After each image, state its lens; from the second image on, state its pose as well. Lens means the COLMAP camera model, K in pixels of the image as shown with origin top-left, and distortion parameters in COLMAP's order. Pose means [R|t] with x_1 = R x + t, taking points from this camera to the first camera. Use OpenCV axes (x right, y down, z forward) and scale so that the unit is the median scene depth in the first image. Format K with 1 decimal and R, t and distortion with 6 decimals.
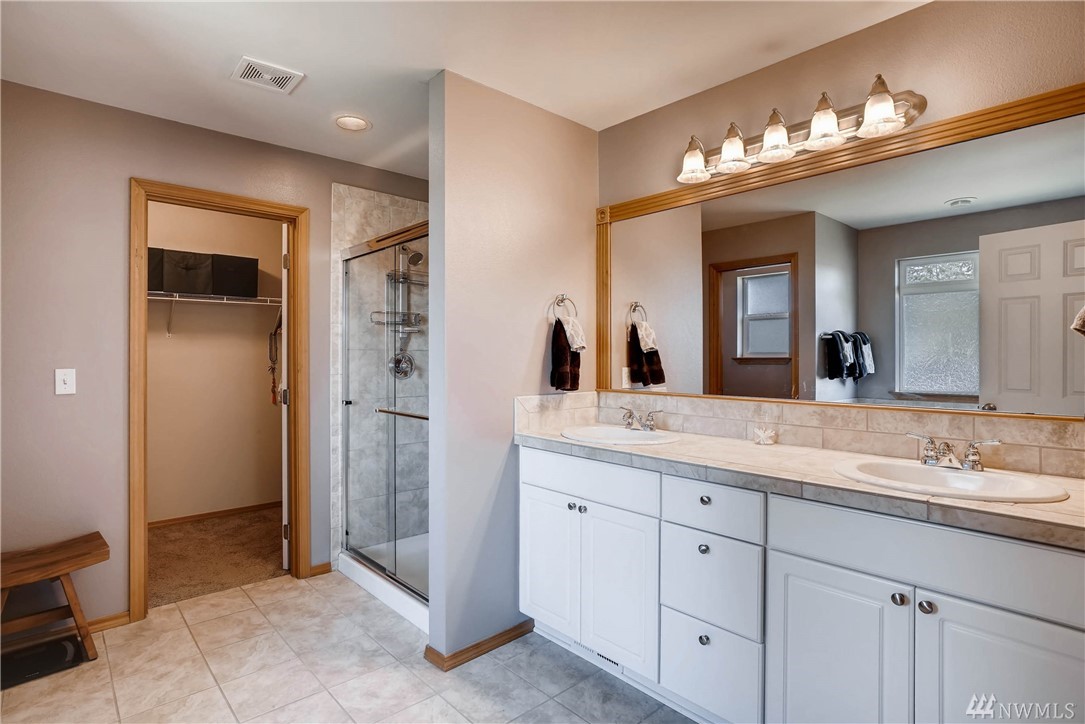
lens RADIAL K [[560.3, 0, 544.3], [0, 560.3, 361.6], [0, 0, 1]] dist [-0.006572, -0.000314]
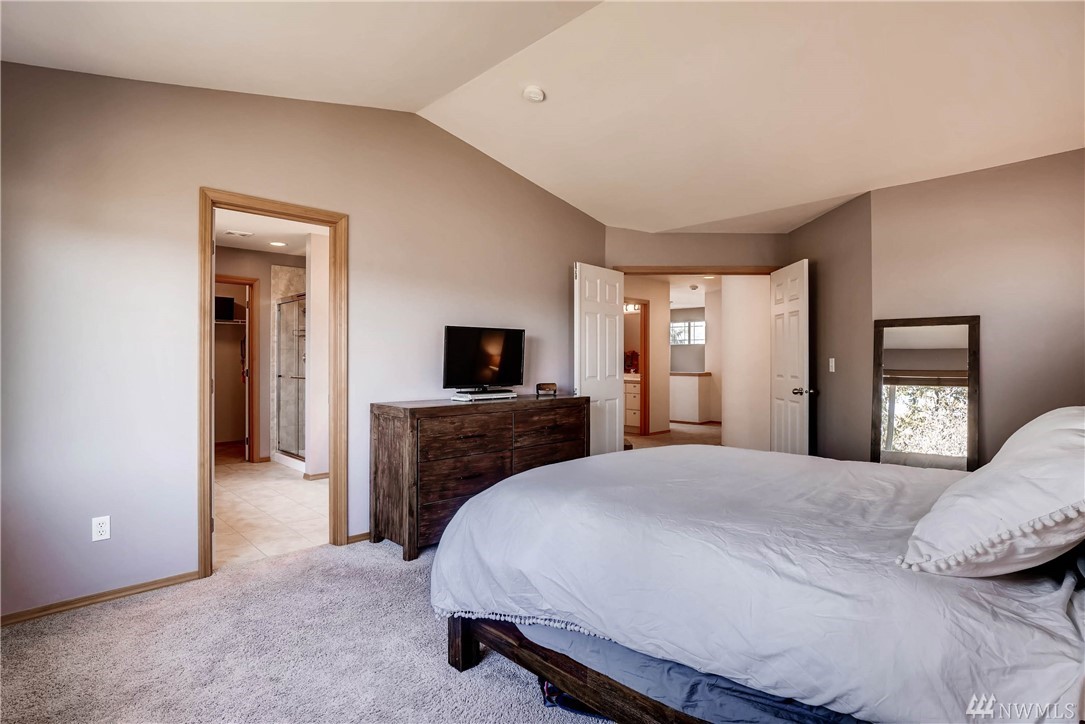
lens RADIAL K [[560.3, 0, 541.0], [0, 560.3, 358.8], [0, 0, 1]] dist [-0.006572, -0.000314]
pose [[0.999099, 0.006268, 0.041972, 0.488242], [-0.006420, 0.999973, 0.003480, -0.000829], [-0.041949, -0.003747, 0.999113, -1.012443]]
